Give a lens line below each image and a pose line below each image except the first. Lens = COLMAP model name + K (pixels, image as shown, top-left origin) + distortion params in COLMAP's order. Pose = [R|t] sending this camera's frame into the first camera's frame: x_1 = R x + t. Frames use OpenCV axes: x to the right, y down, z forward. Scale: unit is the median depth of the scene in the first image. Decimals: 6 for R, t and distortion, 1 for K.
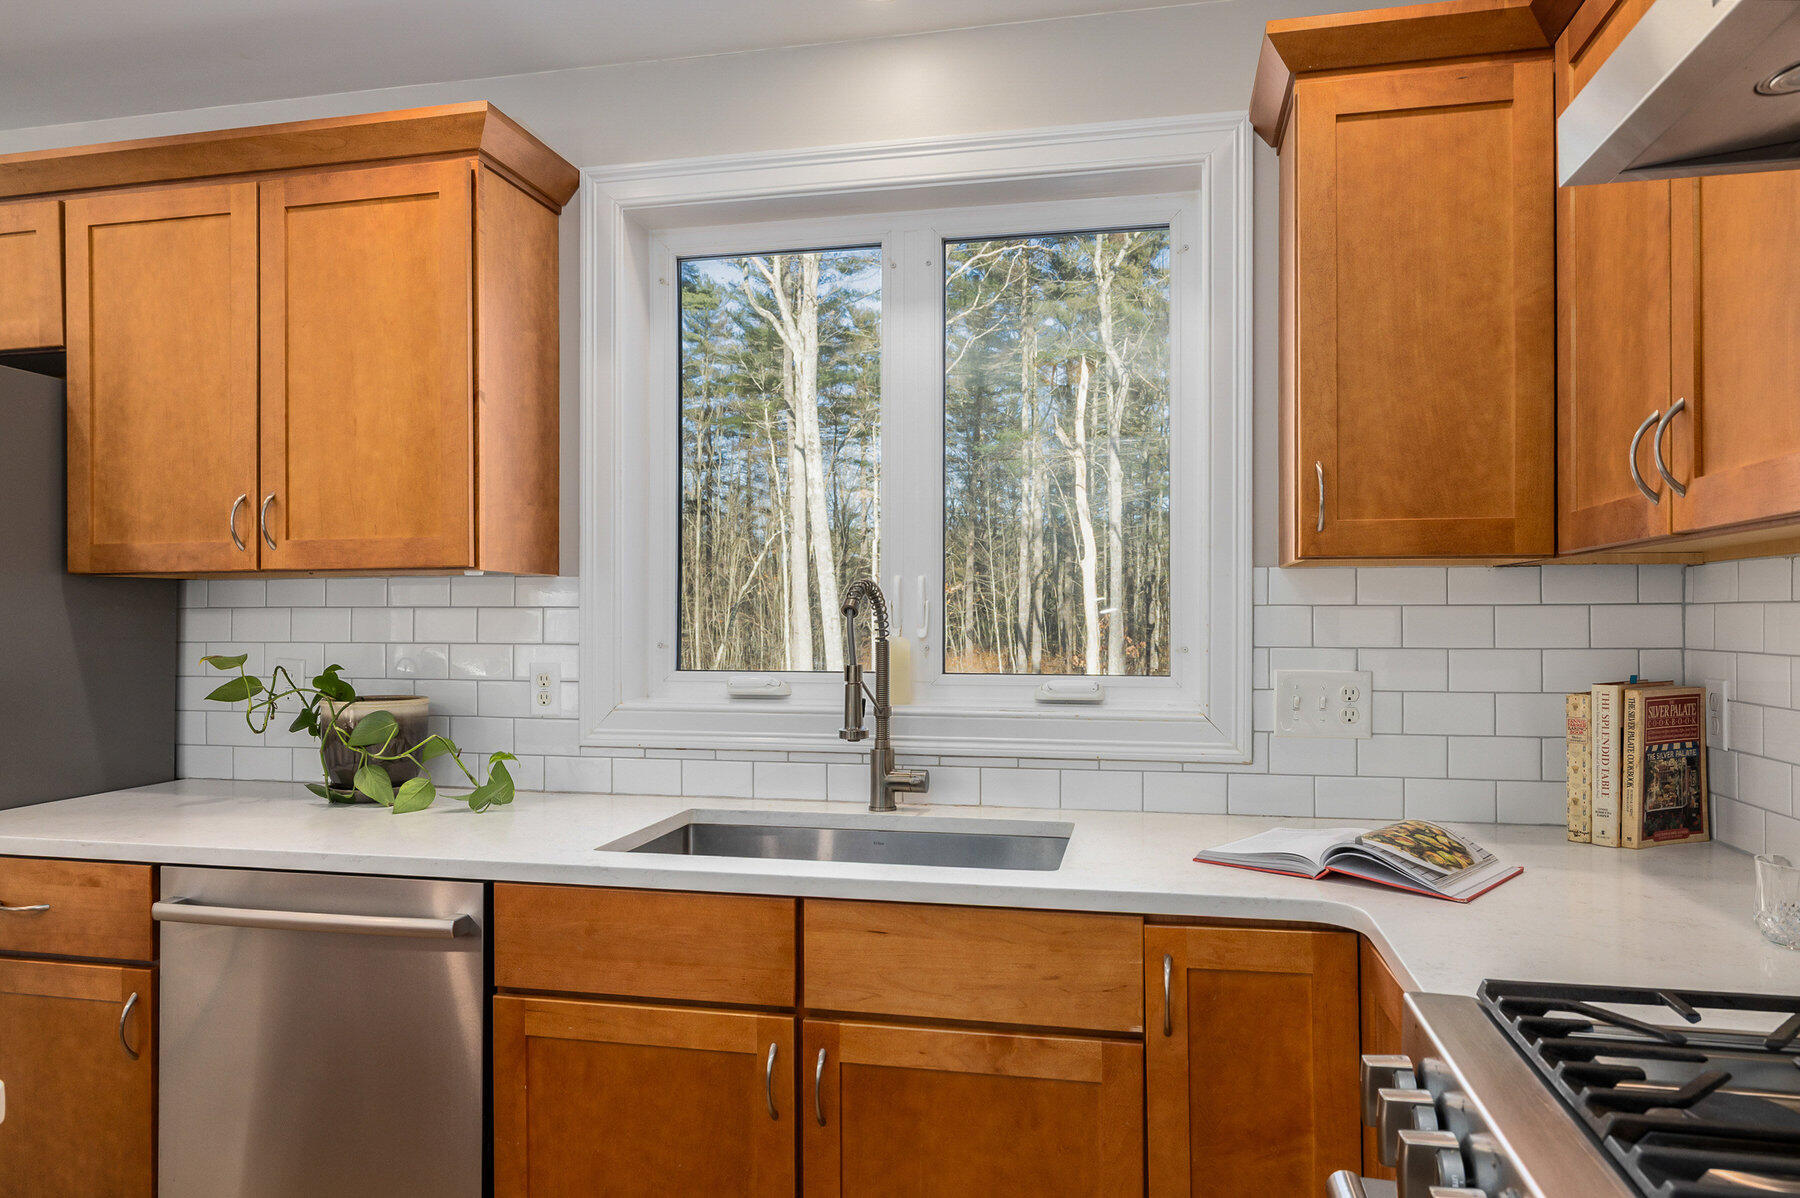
lens RADIAL K [[1153.2, 0, 913.8], [0, 1153.2, 621.4], [0, 0, 1]] dist [-0.006997, -0.002702]
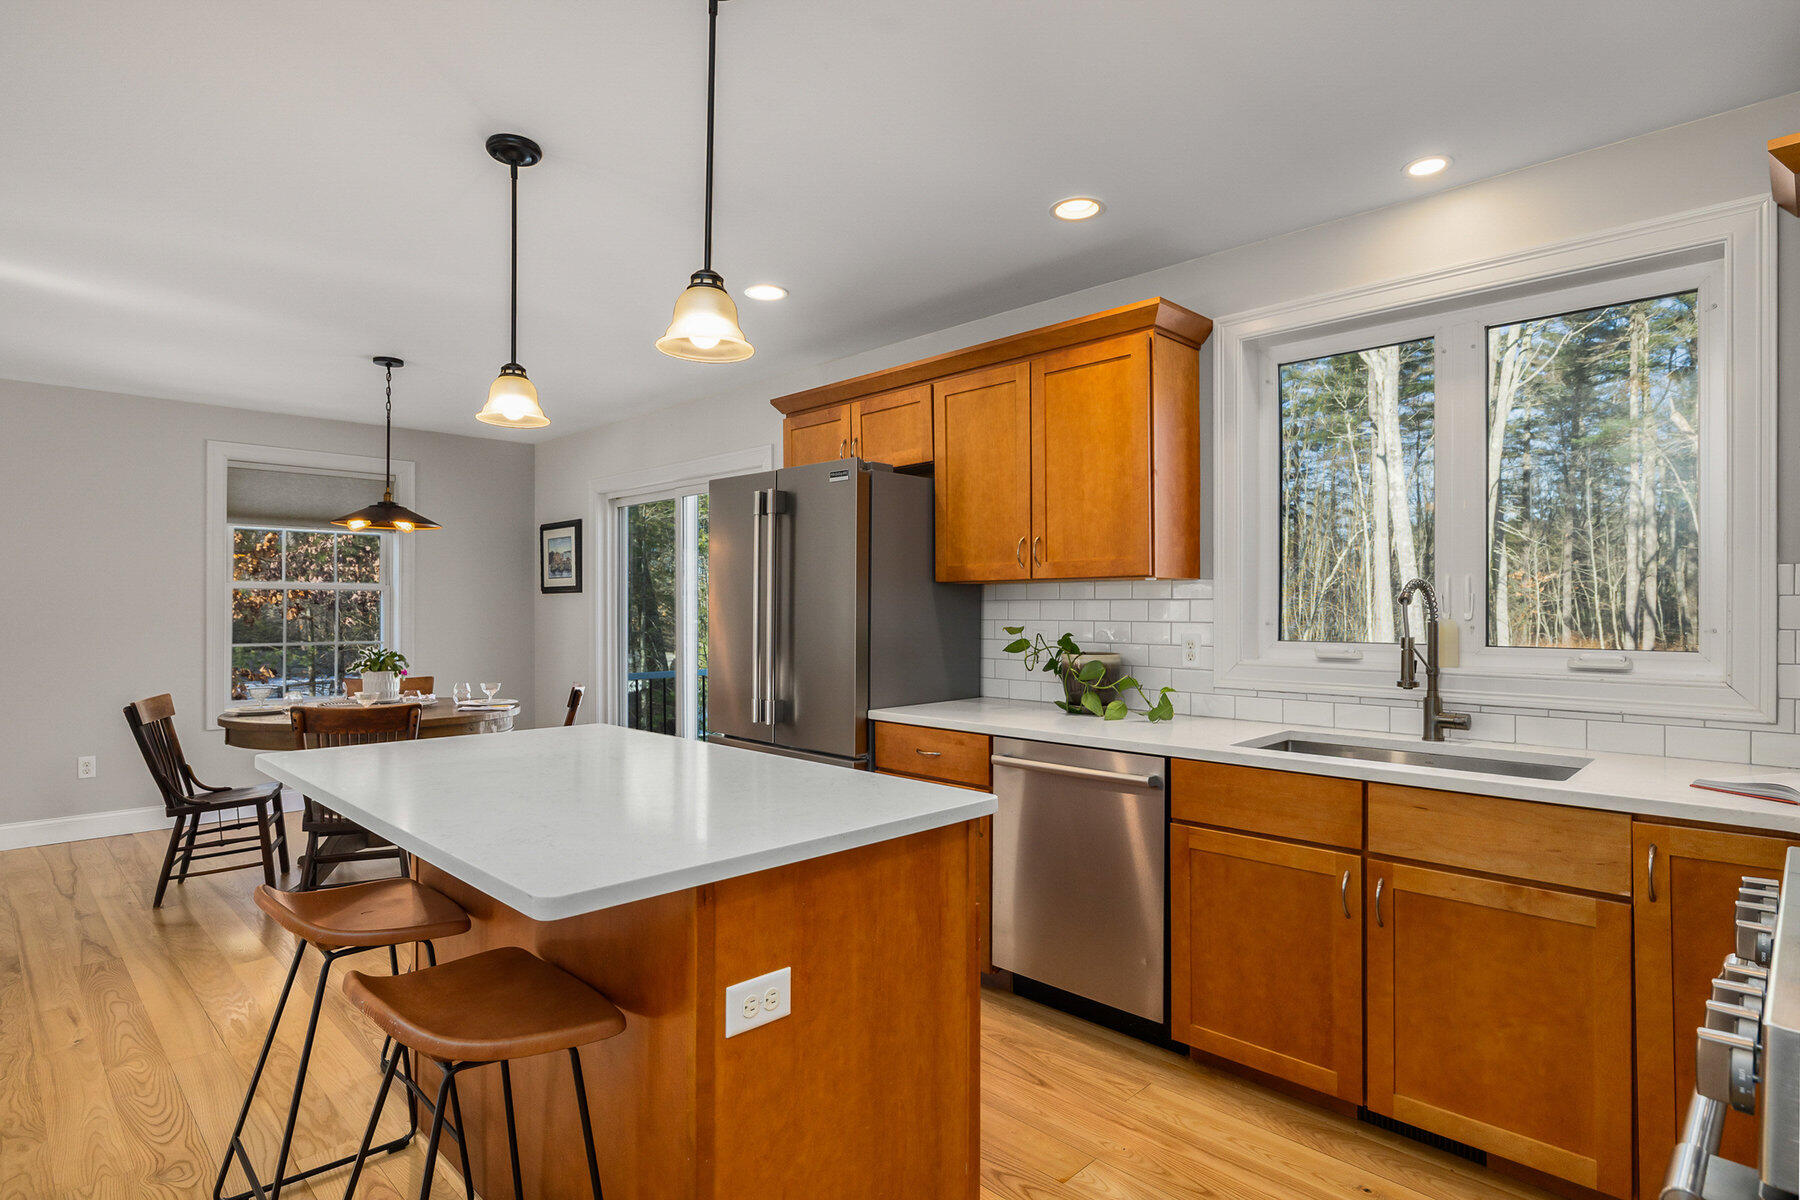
lens RADIAL K [[937.9, 0, 896.8], [0, 937.9, 604.0], [0, 0, 1]] dist [-0.005032, -0.001644]
pose [[0.837268, -0.001923, -0.546789, 0.049933], [-0.000707, 0.999989, -0.004599, 0.000861], [0.546792, 0.004237, 0.837258, -0.325803]]
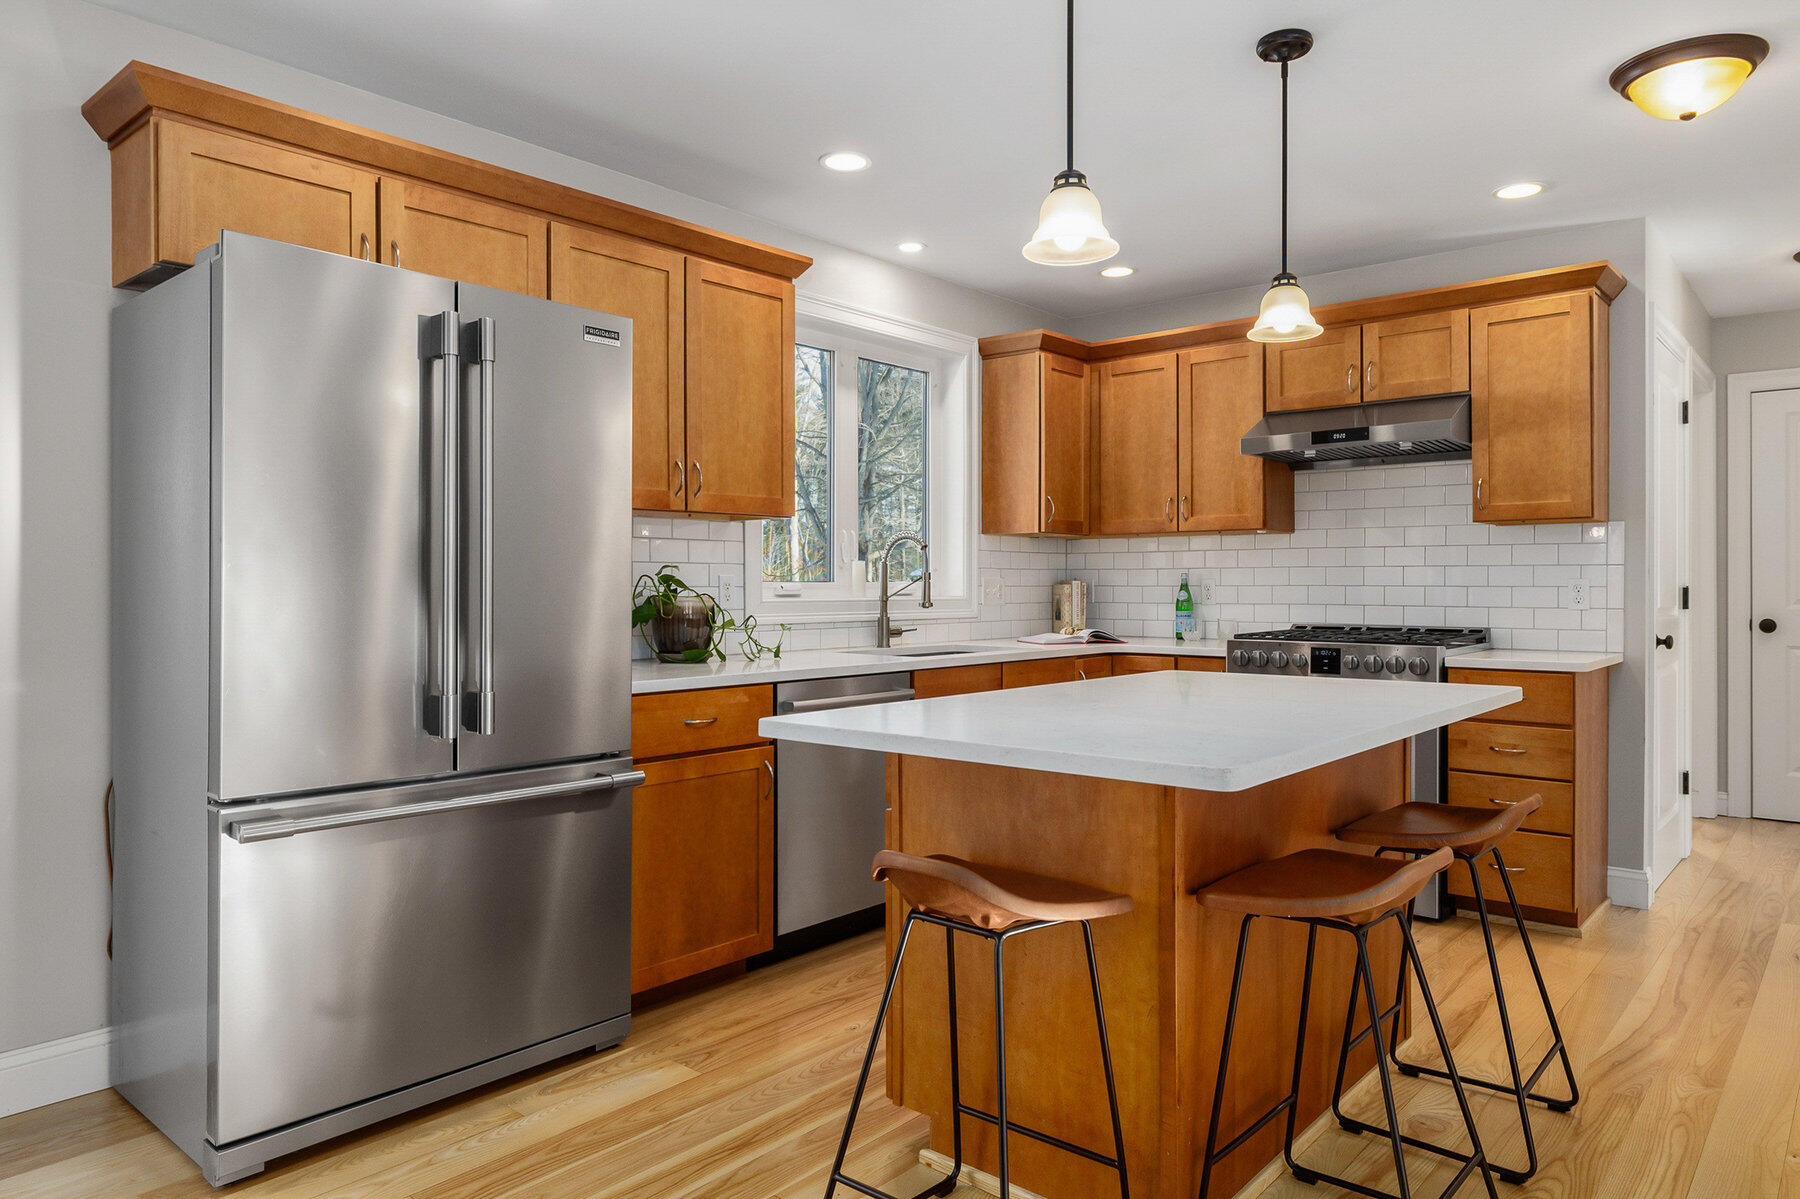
lens RADIAL K [[1154.0, 0, 902.1], [0, 1154.0, 590.2], [0, 0, 1]] dist [0.005914, 0.001191]
pose [[0.485274, -0.004902, 0.874349, -1.756048], [-0.000976, 0.999981, 0.006149, 0.051801], [-0.874362, -0.003837, 0.485259, -0.003640]]
